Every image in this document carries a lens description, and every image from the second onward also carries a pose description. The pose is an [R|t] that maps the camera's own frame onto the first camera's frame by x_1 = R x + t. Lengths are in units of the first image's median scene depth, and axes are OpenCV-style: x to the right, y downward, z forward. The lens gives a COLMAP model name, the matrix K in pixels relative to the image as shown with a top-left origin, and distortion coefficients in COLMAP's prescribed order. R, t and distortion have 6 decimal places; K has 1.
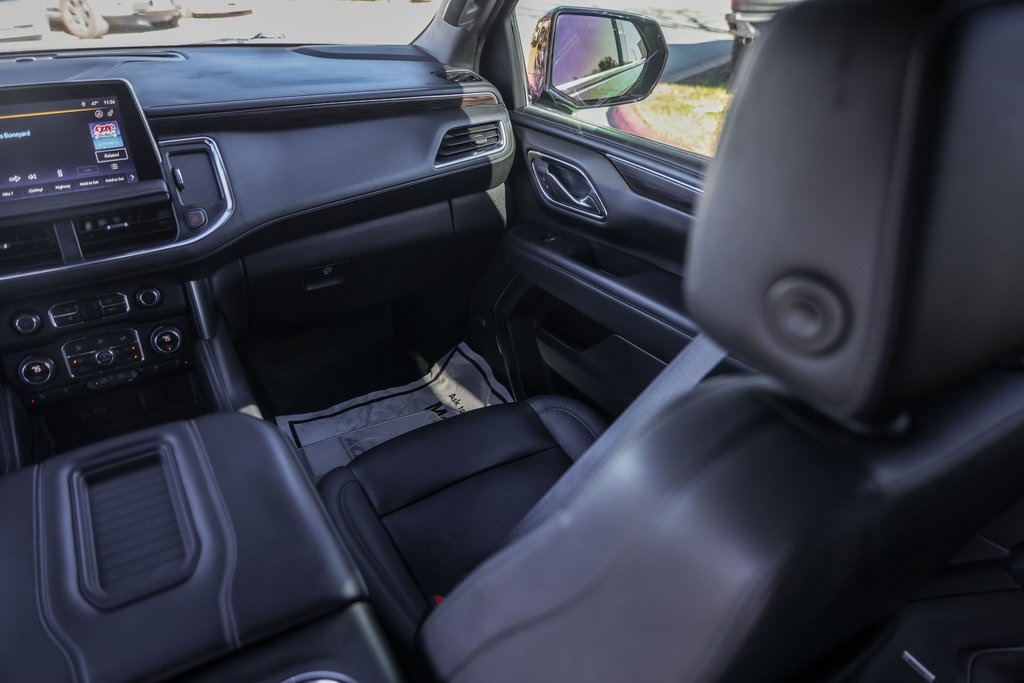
lens RADIAL K [[684.9, 0, 512.0], [0, 684.9, 341.5], [0, 0, 1]] dist [-0.019125, 0.008486]
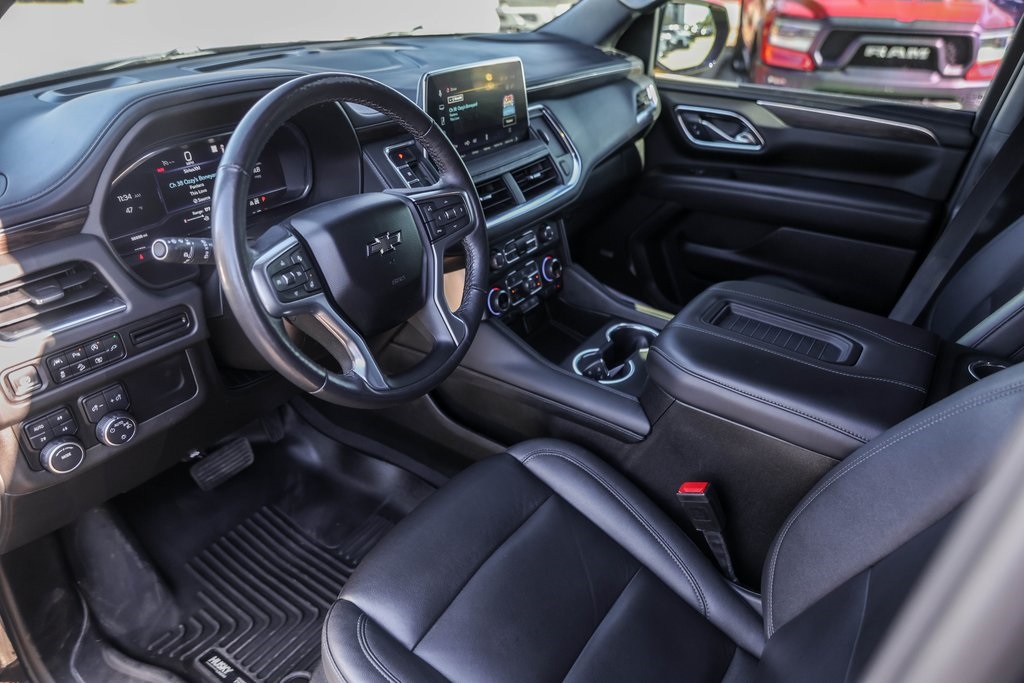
lens RADIAL K [[689.8, 0, 501.3], [0, 689.8, 340.0], [0, 0, 1]] dist [-0.000938, 0.005139]
pose [[0.914172, -0.192657, 0.356612, -1.010380], [0.193715, 0.980499, 0.033121, 0.063143], [-0.356038, 0.038802, 0.933665, -0.127432]]
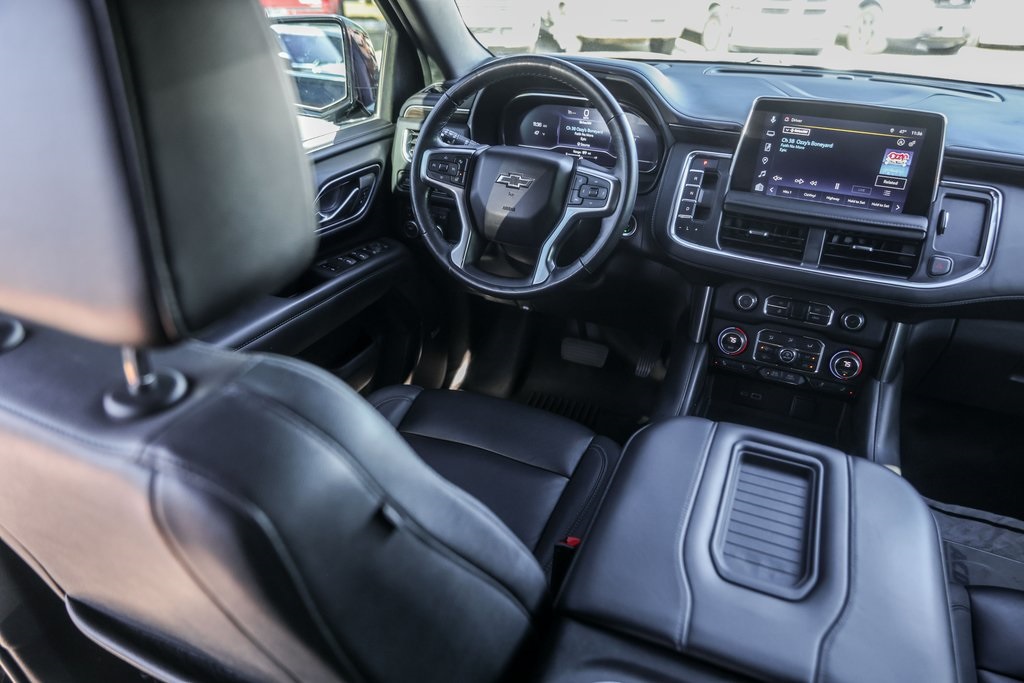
lens RADIAL K [[684.9, 0, 512.0], [0, 684.9, 341.5], [0, 0, 1]] dist [-0.019125, 0.008486]
pose [[0.572168, 0.408621, -0.711093, -0.081986], [-0.426766, 0.888749, 0.167320, 0.008118], [0.700353, 0.207735, 0.682899, -0.038285]]
